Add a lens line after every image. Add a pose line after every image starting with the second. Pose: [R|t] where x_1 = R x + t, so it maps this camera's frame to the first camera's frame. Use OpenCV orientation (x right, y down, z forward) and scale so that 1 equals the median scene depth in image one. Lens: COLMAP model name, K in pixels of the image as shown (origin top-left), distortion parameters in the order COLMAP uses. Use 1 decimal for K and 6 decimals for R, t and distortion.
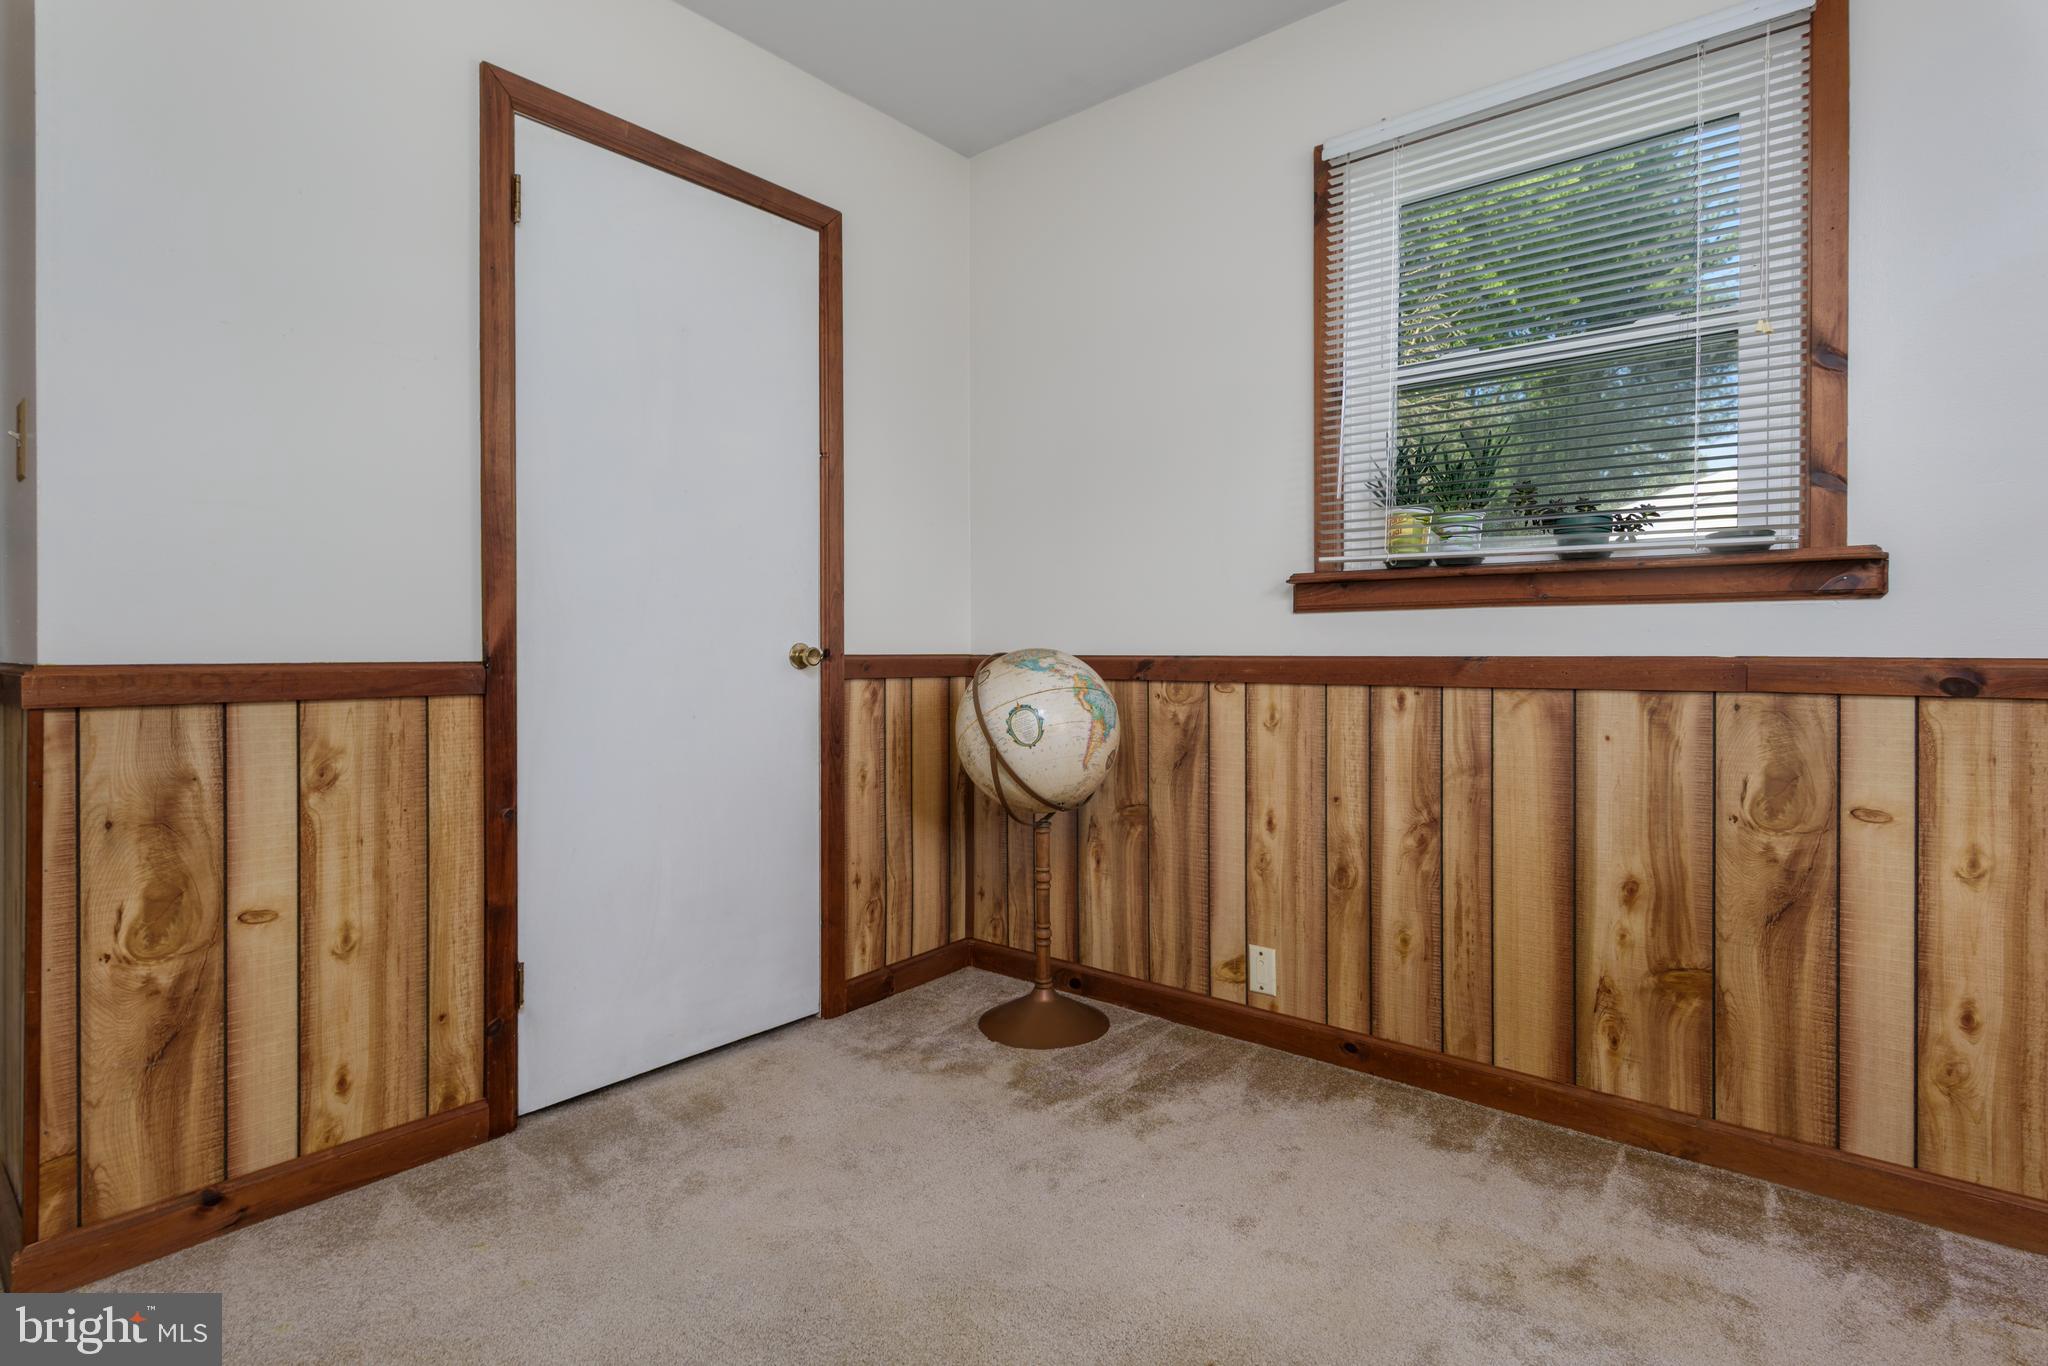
lens RADIAL K [[1022.9, 0, 1026.6], [0, 1022.9, 663.1], [0, 0, 1]] dist [-0.004219, 0.001291]
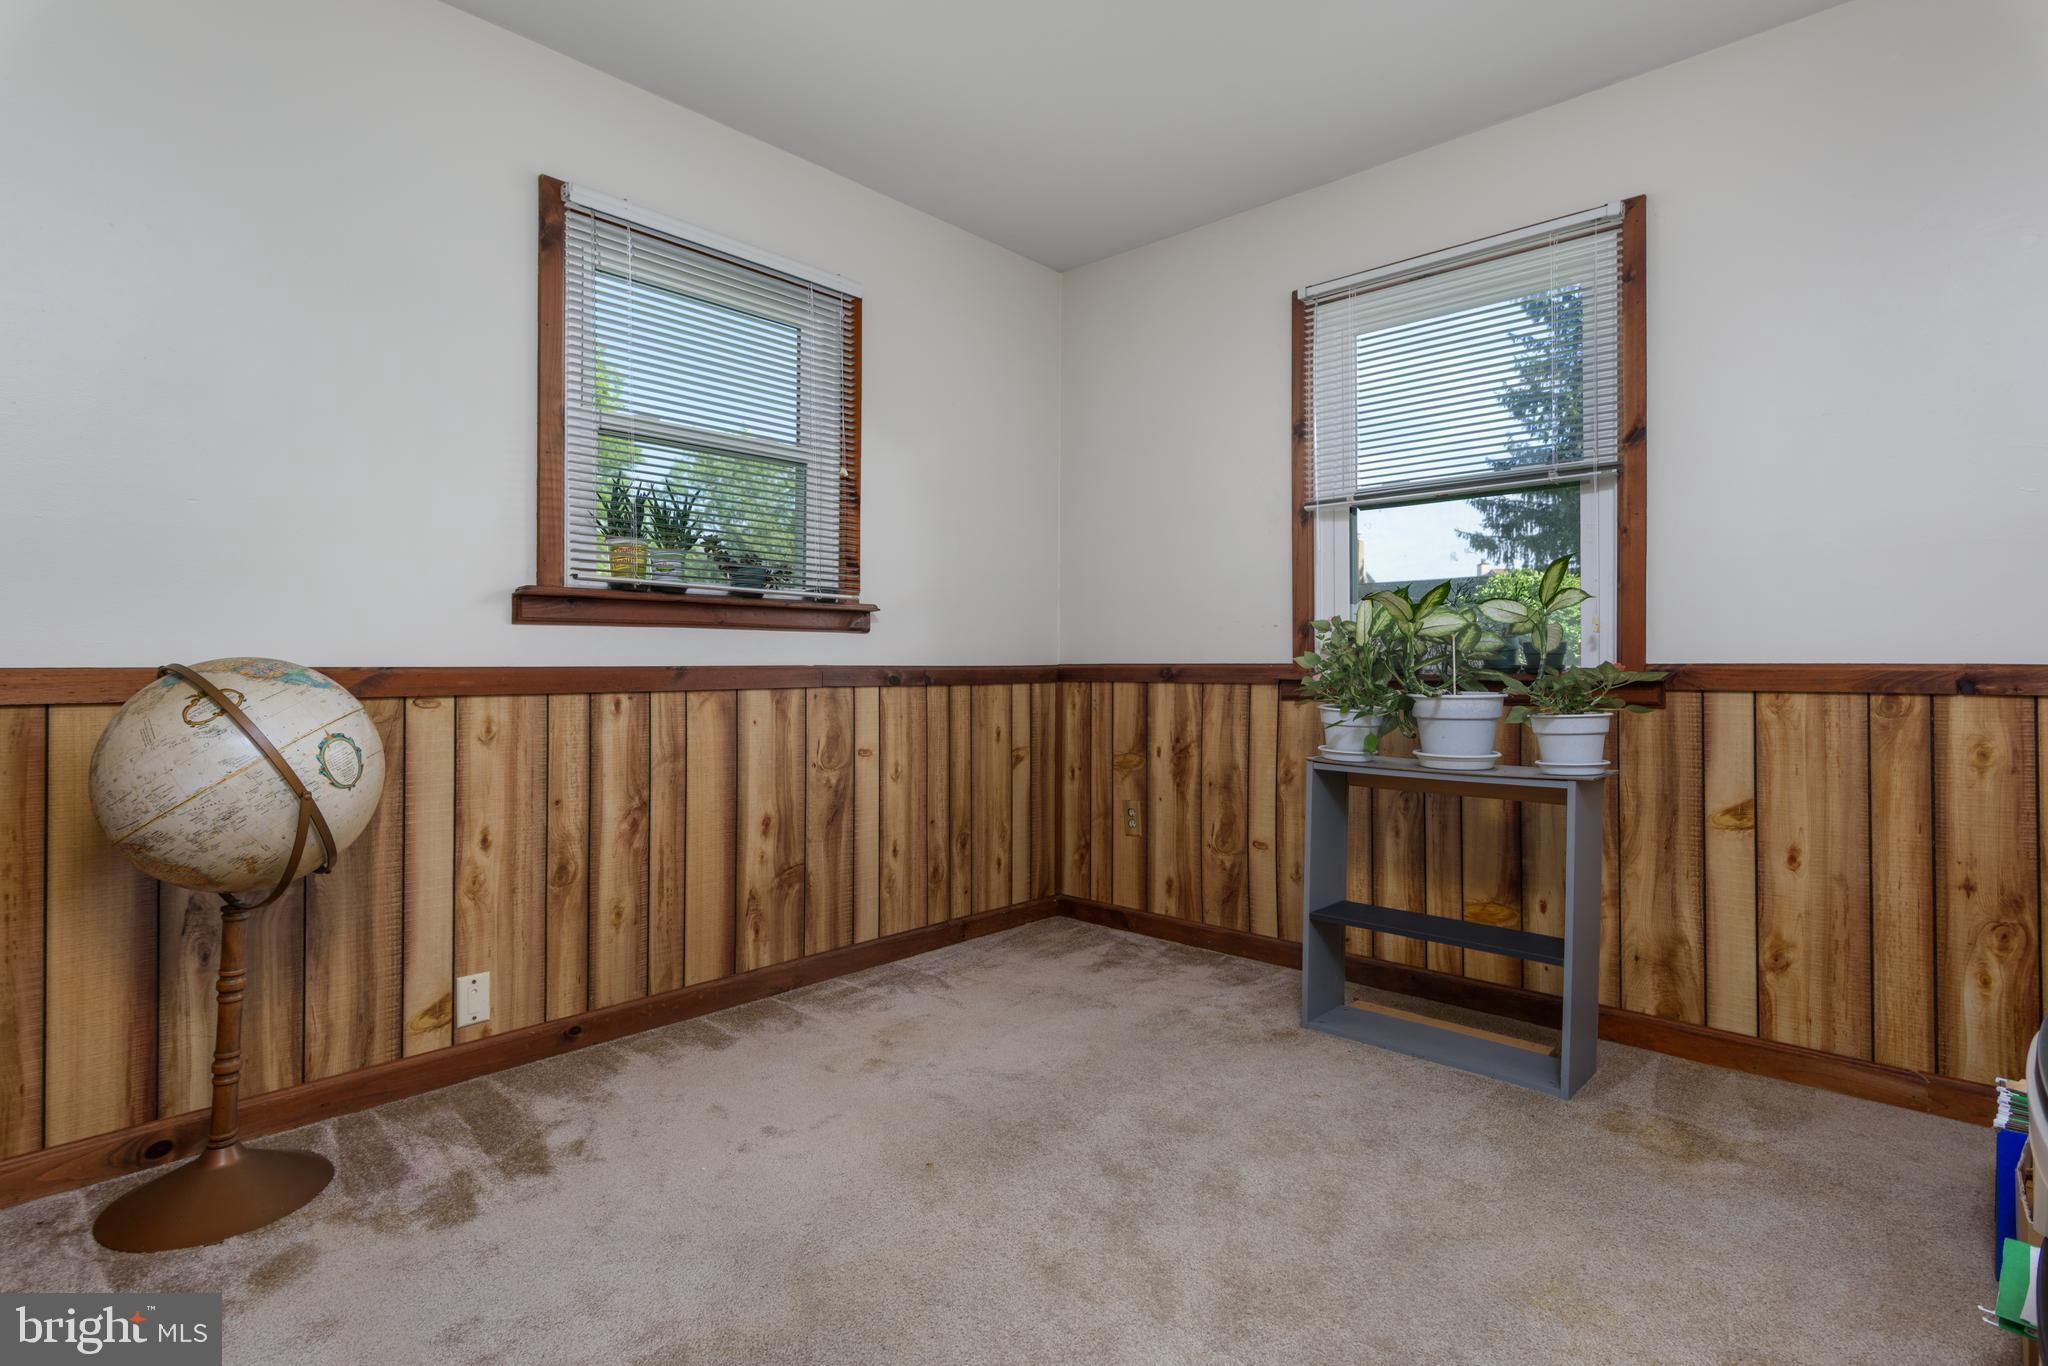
lens RADIAL K [[1022.9, 0, 1026.7], [0, 1022.9, 670.1], [0, 0, 1]] dist [-0.004219, 0.001291]
pose [[0.045265, -0.006178, 0.998956, -0.782439], [0.013583, 0.999892, 0.005568, -0.002881], [-0.998883, 0.013317, 0.045344, 0.502132]]
